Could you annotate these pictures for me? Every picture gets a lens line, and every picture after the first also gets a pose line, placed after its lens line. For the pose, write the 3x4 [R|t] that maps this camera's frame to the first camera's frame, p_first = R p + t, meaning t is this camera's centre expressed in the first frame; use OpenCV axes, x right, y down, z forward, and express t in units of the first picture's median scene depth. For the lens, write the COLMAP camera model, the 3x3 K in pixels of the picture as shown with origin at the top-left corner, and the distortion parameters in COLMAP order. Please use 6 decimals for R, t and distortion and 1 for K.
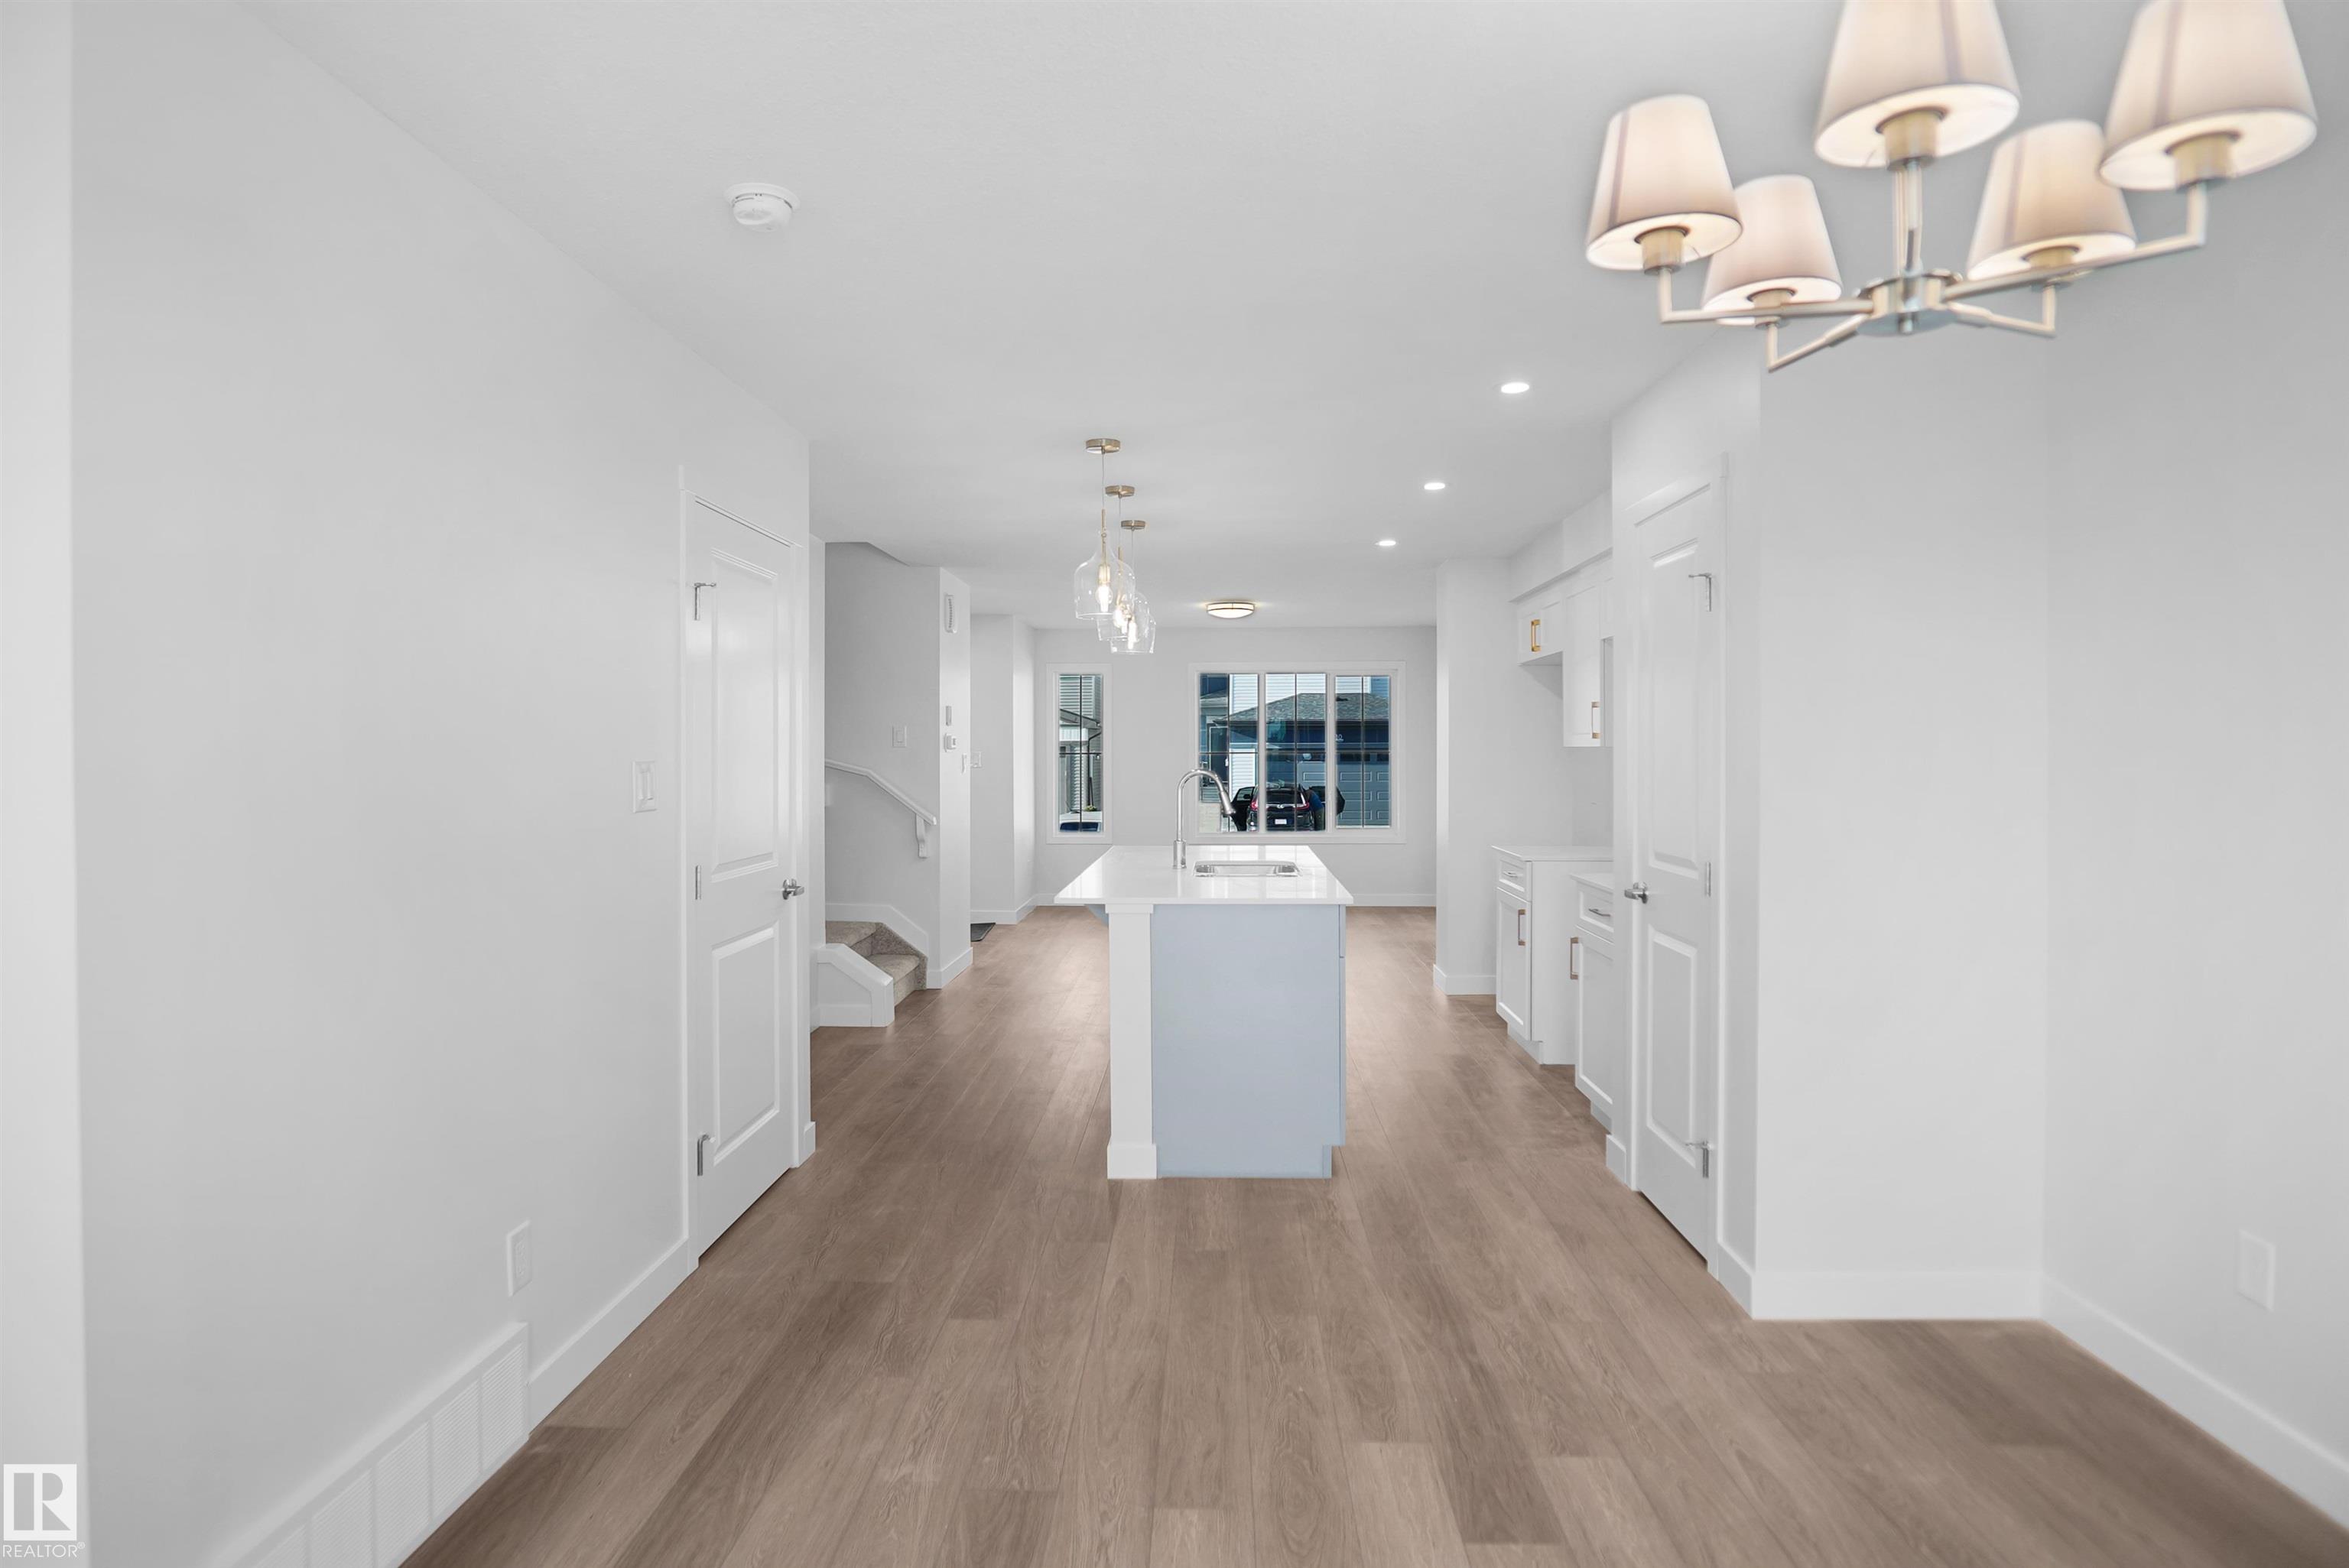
lens RADIAL K [[1283.8, 0, 1152.4], [0, 1283.8, 760.9], [0, 0, 1]] dist [-0.039144, 0.013730]
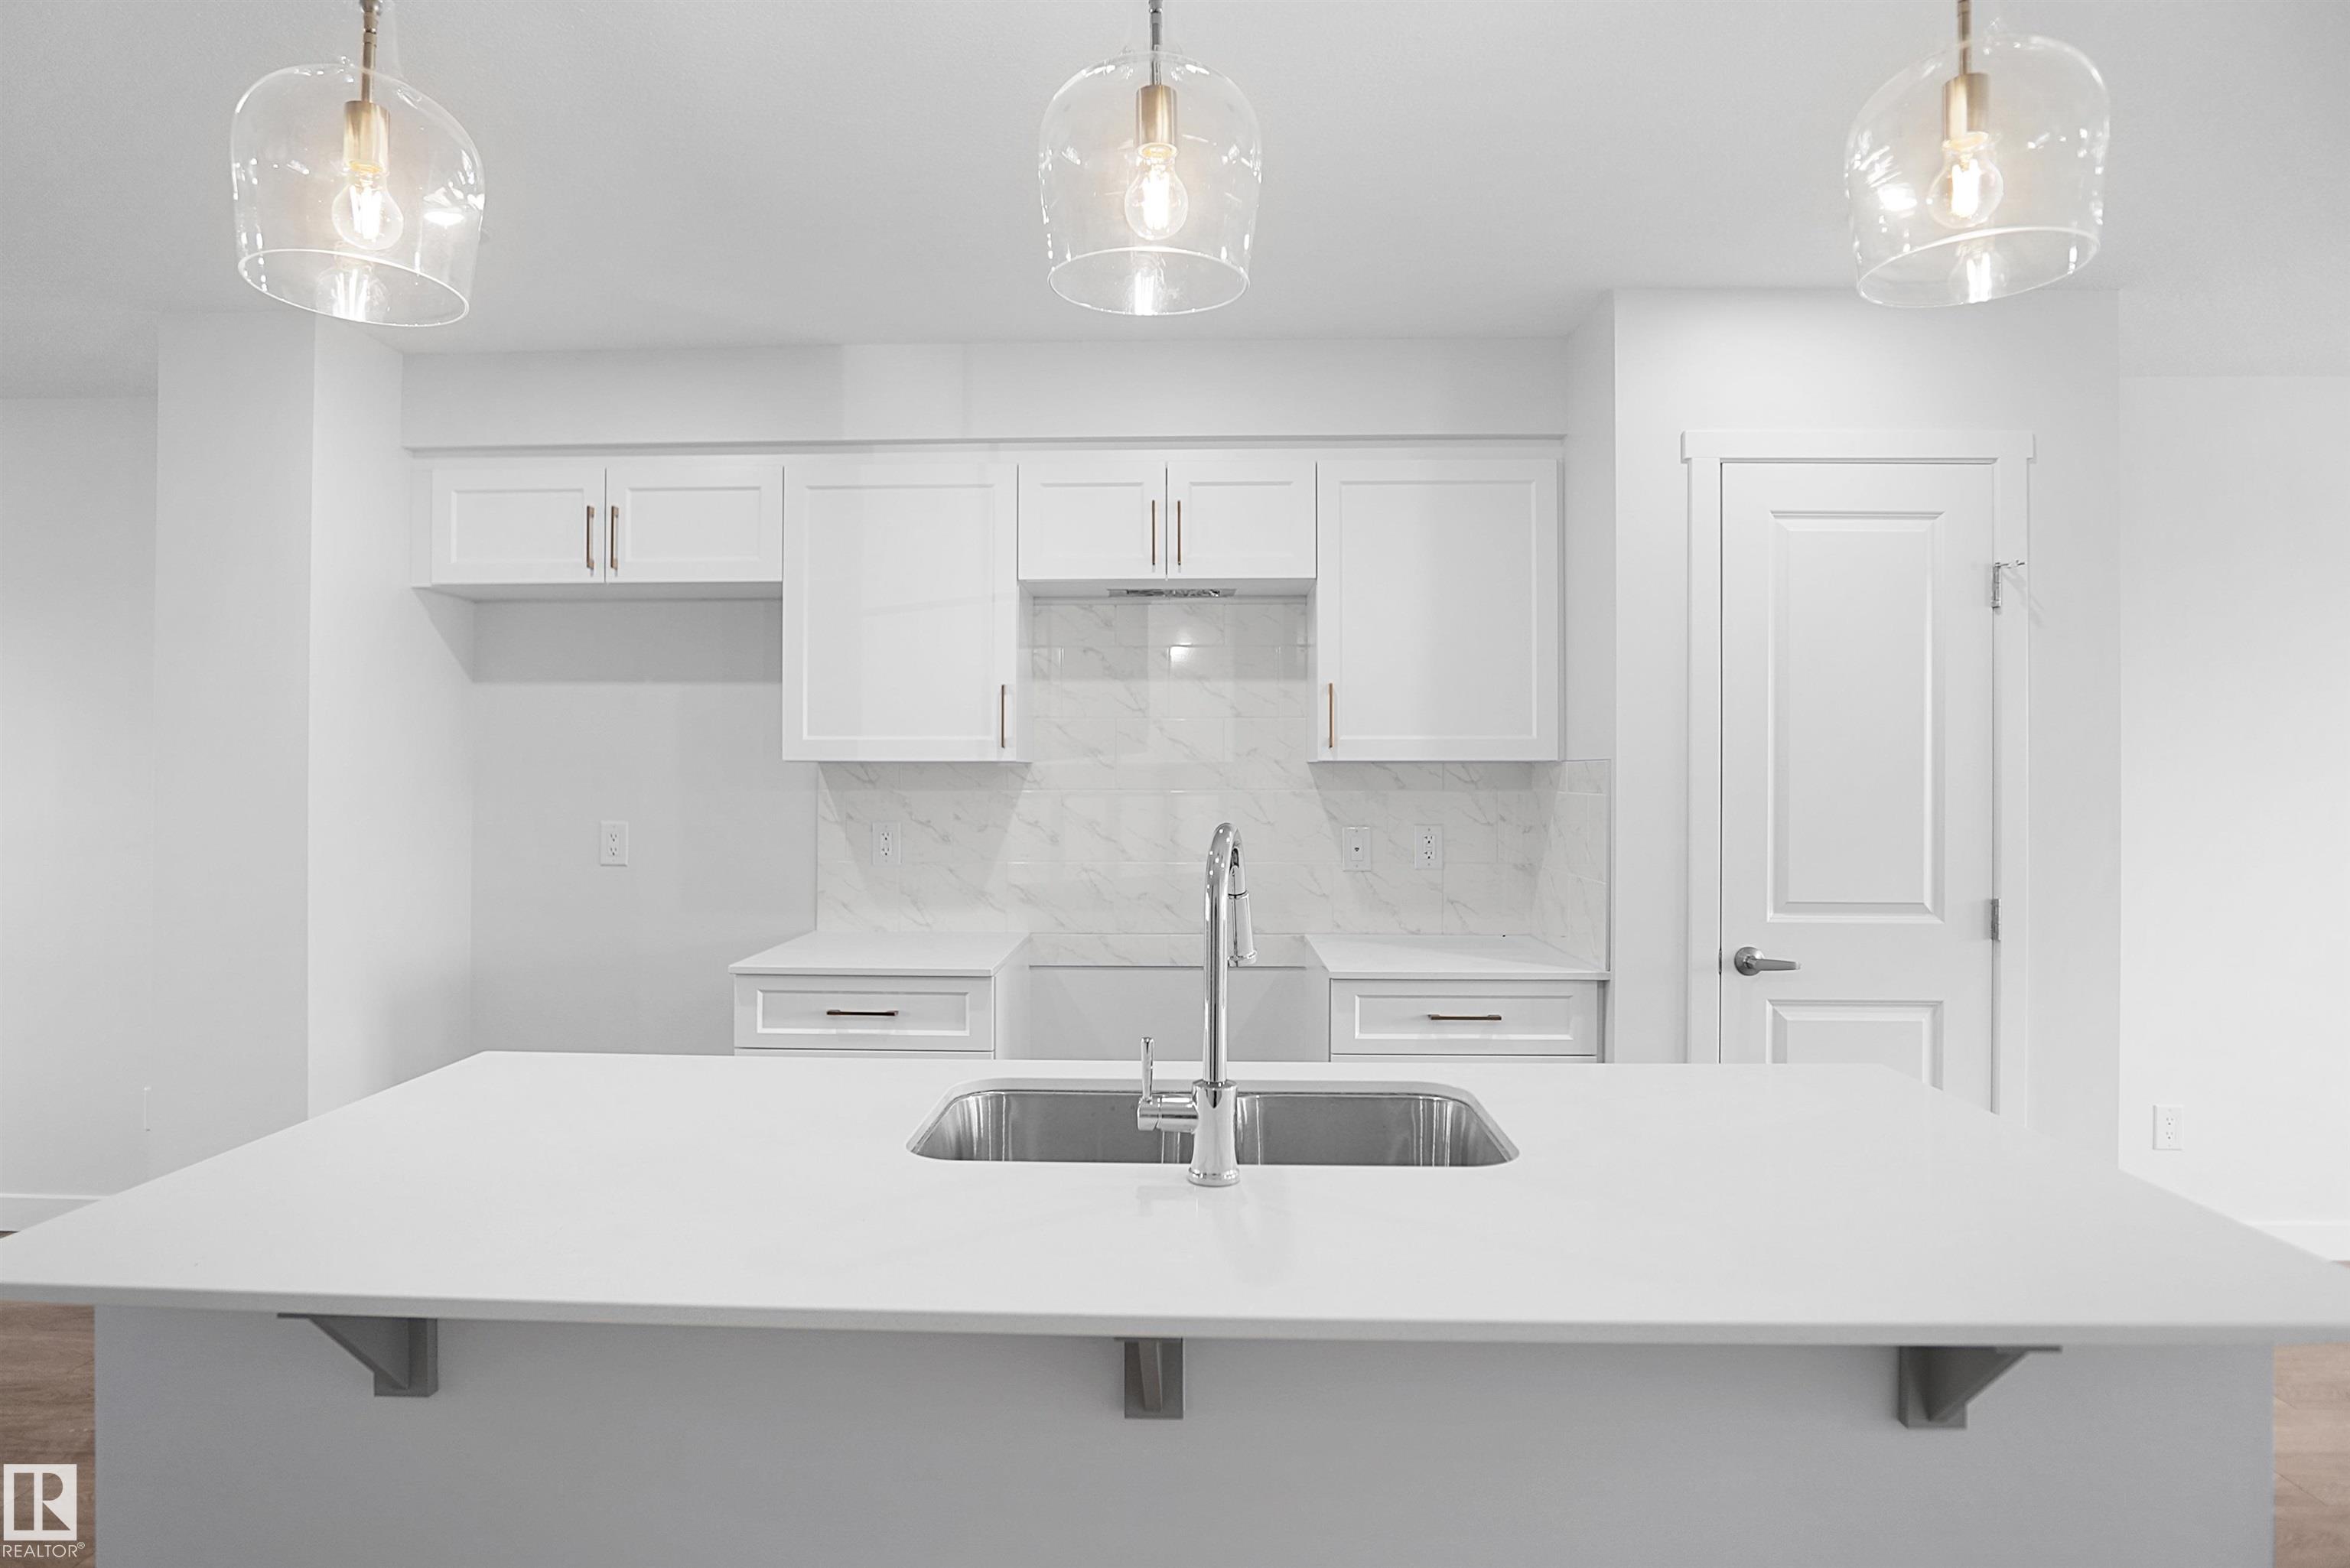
lens RADIAL K [[1273.5, 0, 1158.8], [0, 1273.5, 768.3], [0, 0, 1]] dist [-0.030787, 0.002186]
pose [[-0.019289, 0.006456, 0.999793, -0.331205], [0.005167, 0.999966, -0.006357, -0.005136], [-0.999801, 0.005044, -0.019322, 1.313971]]
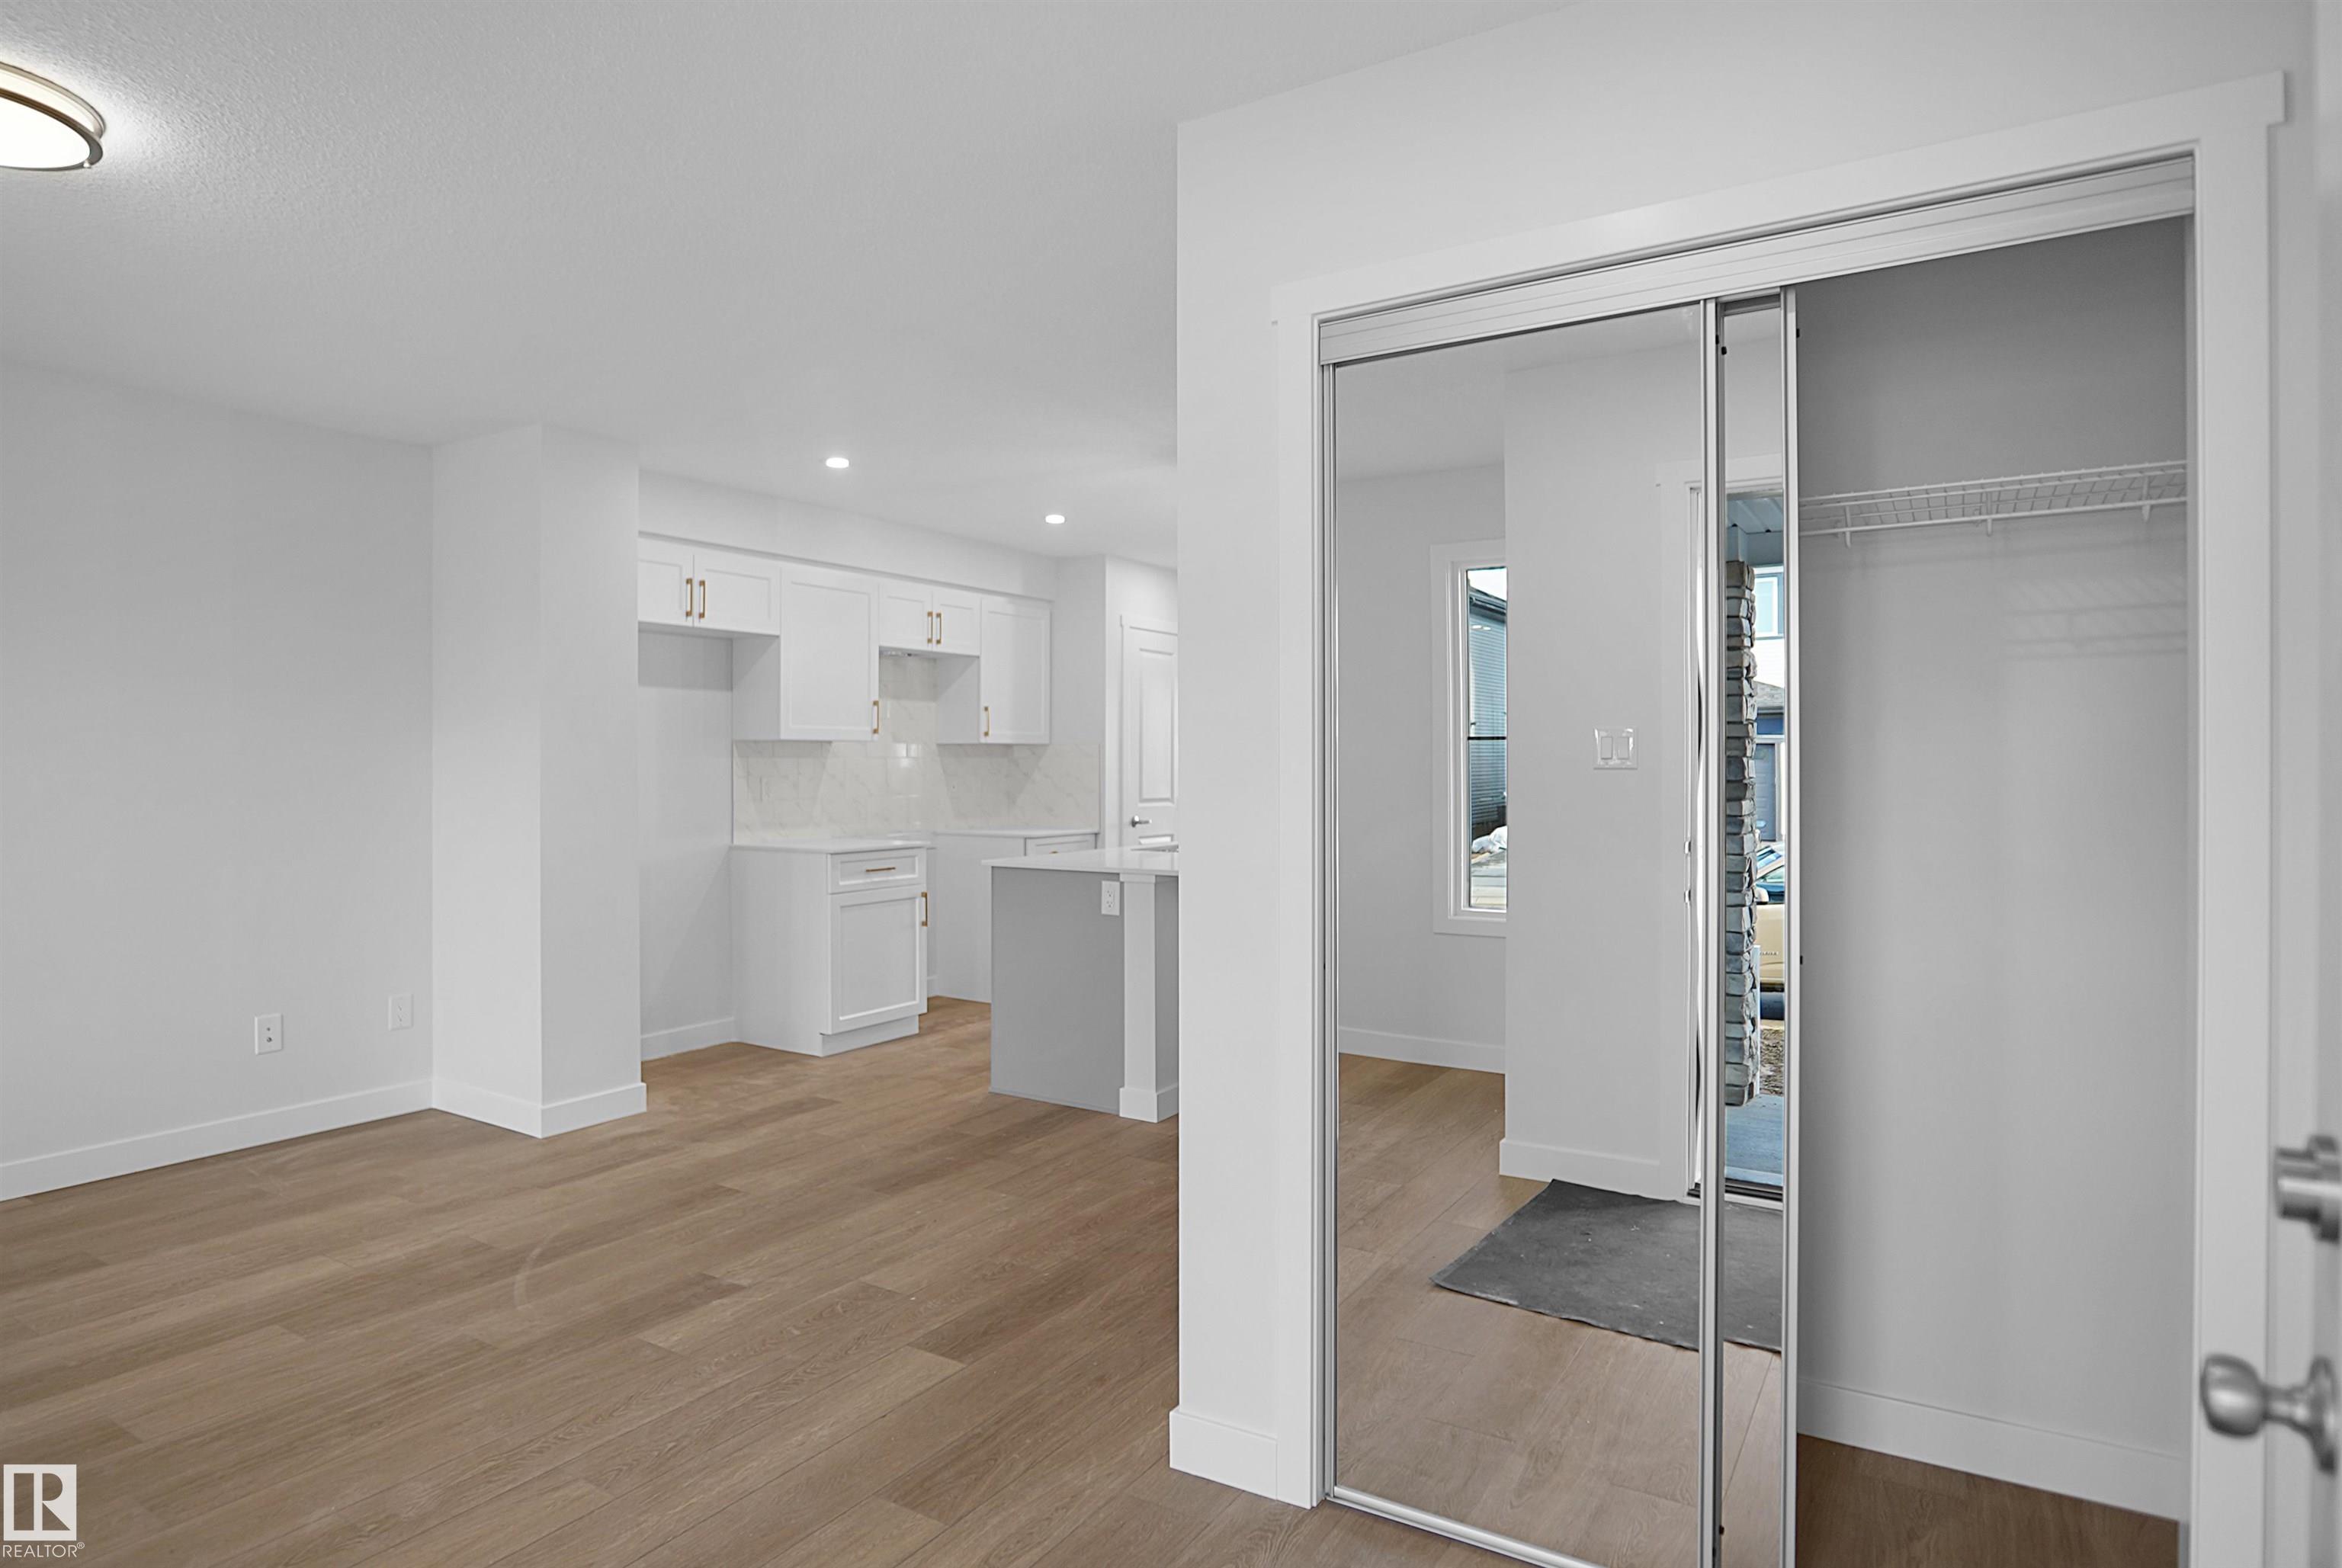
lens RADIAL K [[1298.3, 0, 1157.4], [0, 1298.3, 755.0], [0, 0, 1]] dist [-0.042364, 0.014433]
pose [[-0.875464, 0.009706, 0.483185, -0.571229], [0.009170, 0.999952, -0.003472, 0.009944], [-0.483196, 0.001391, -0.875511, 2.604441]]
